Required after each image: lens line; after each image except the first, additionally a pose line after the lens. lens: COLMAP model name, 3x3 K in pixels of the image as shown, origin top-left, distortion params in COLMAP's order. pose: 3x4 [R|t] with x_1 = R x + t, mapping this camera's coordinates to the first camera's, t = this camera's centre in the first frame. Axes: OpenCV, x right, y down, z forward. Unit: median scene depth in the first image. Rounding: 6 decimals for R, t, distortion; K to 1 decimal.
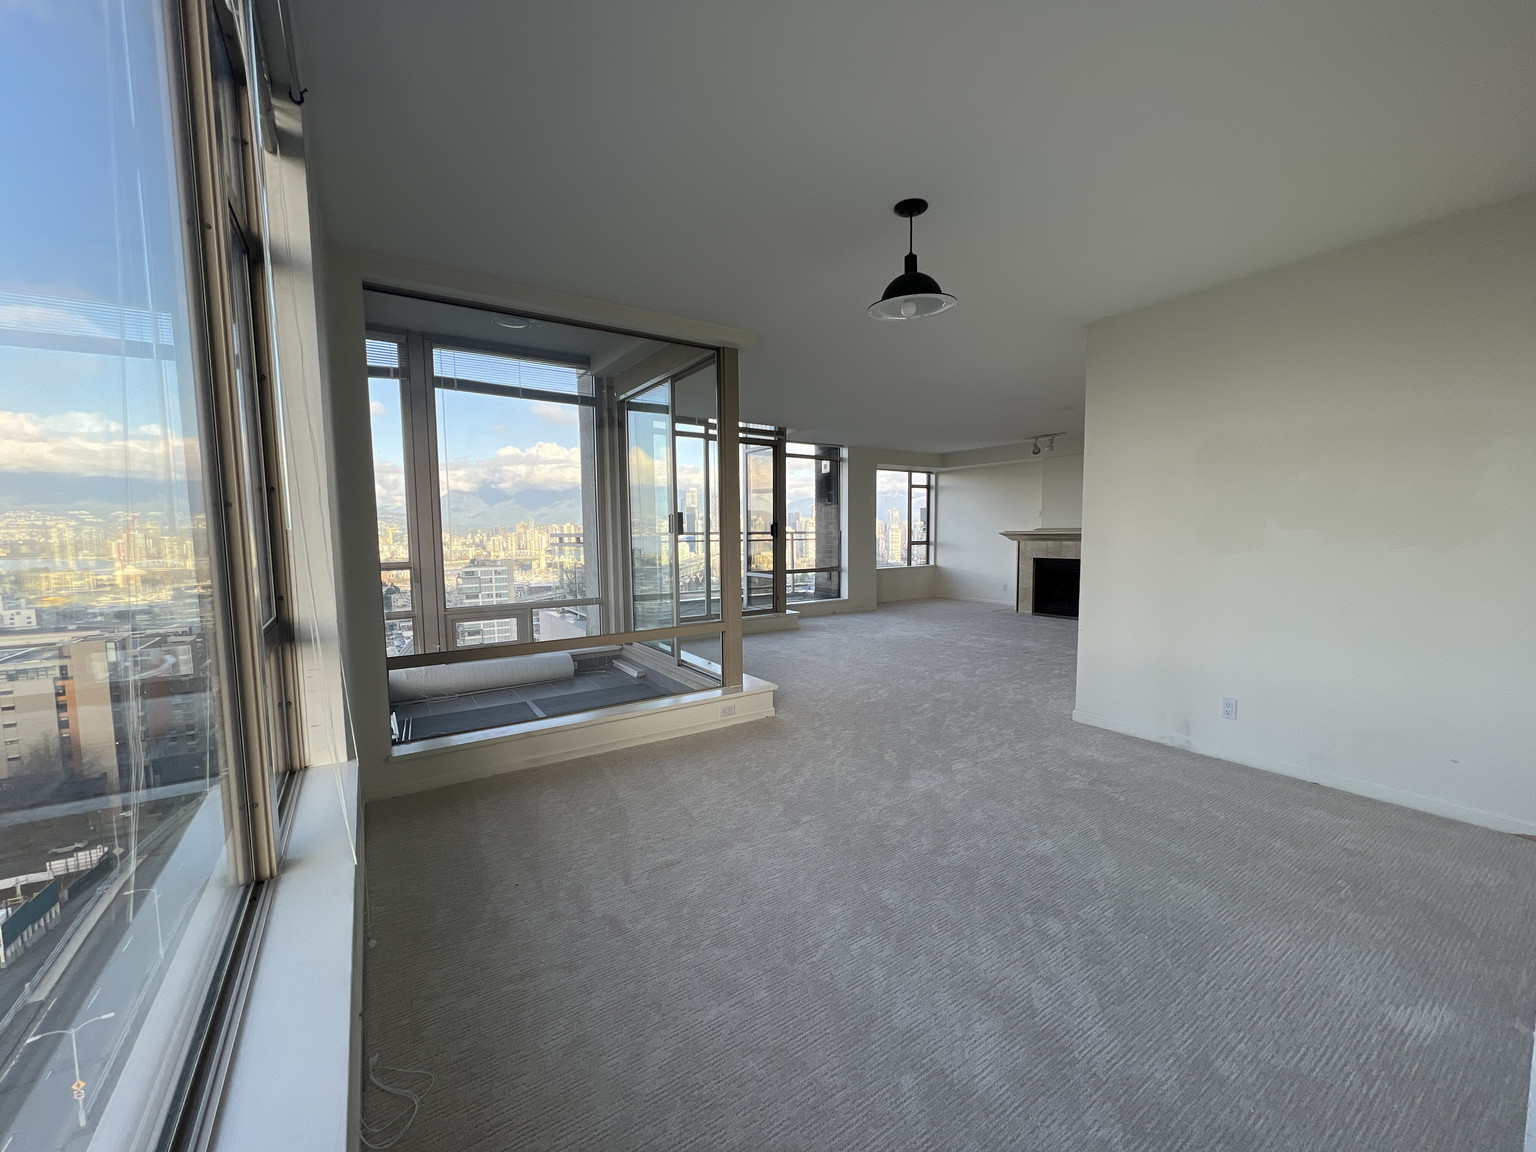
lens RADIAL K [[606.1, 0, 768.0], [0, 606.1, 576.0], [0, 0, 1]] dist [0.000032, 0.000013]
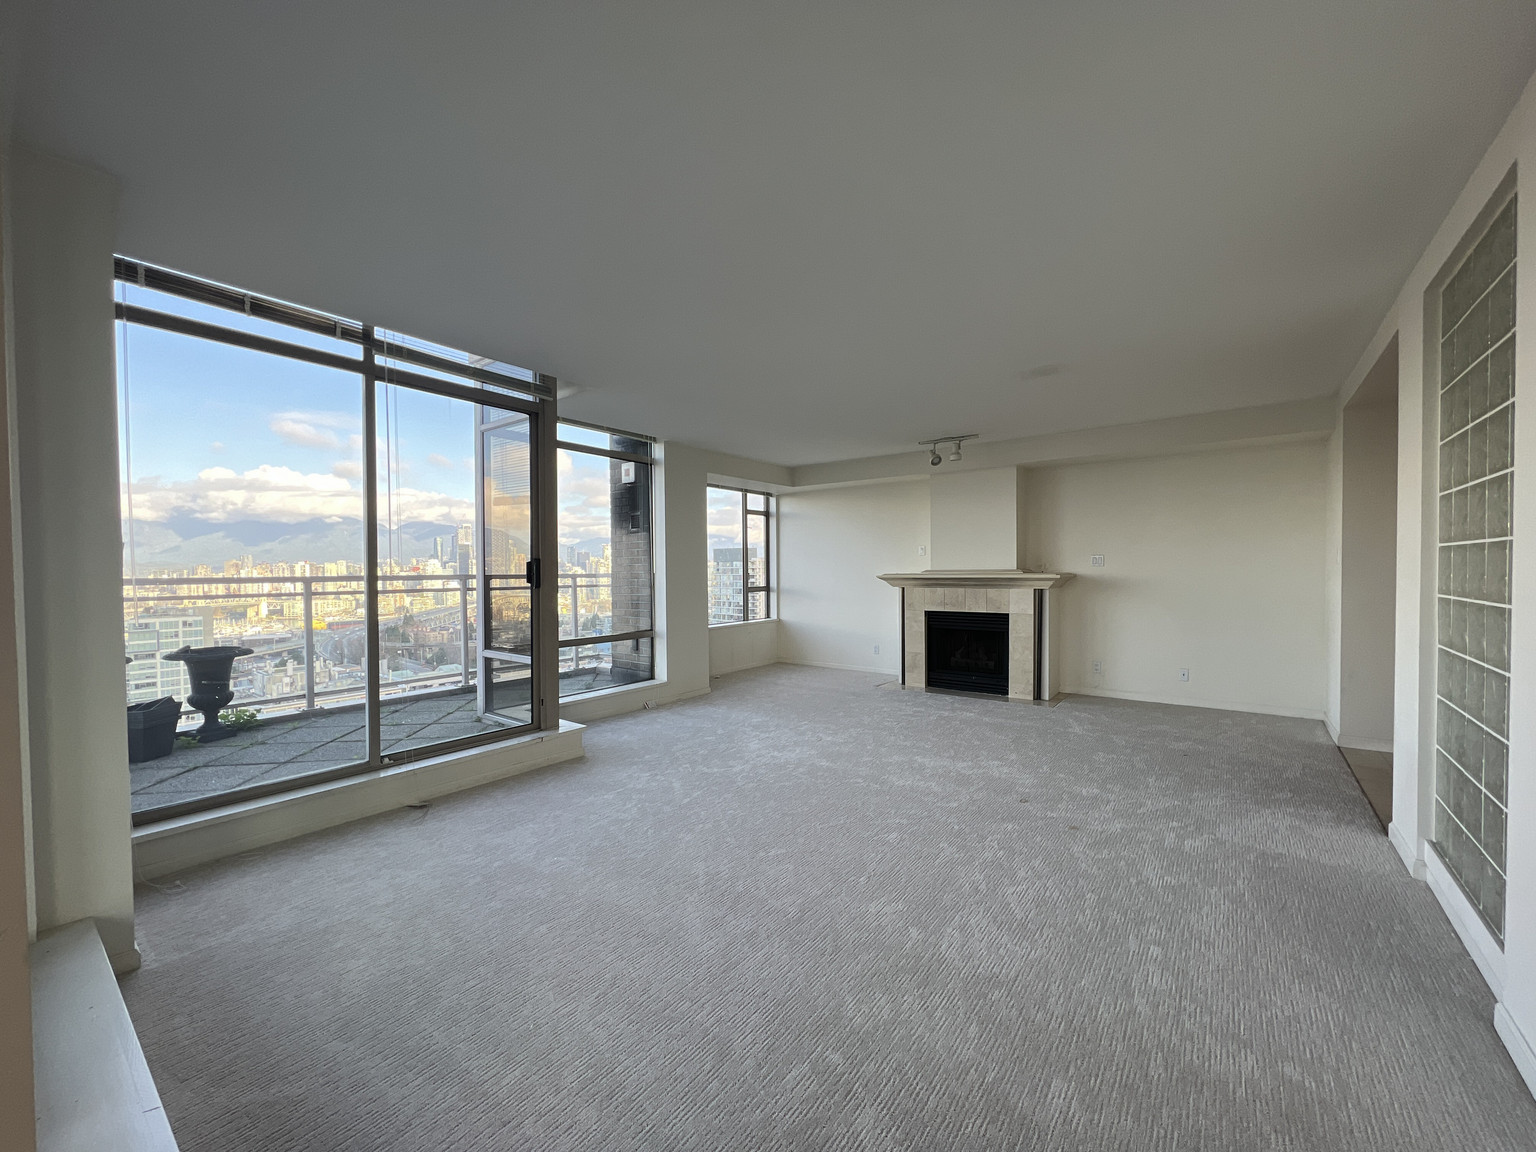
lens RADIAL K [[611.2, 0, 771.2], [0, 611.2, 580.7], [0, 0, 1]] dist [0.000428, -0.000104]
pose [[0.942631, -0.003645, 0.333817, 0.022525], [0.023359, 0.998210, -0.055060, -0.028402], [-0.333019, 0.059699, 0.941028, 0.355837]]
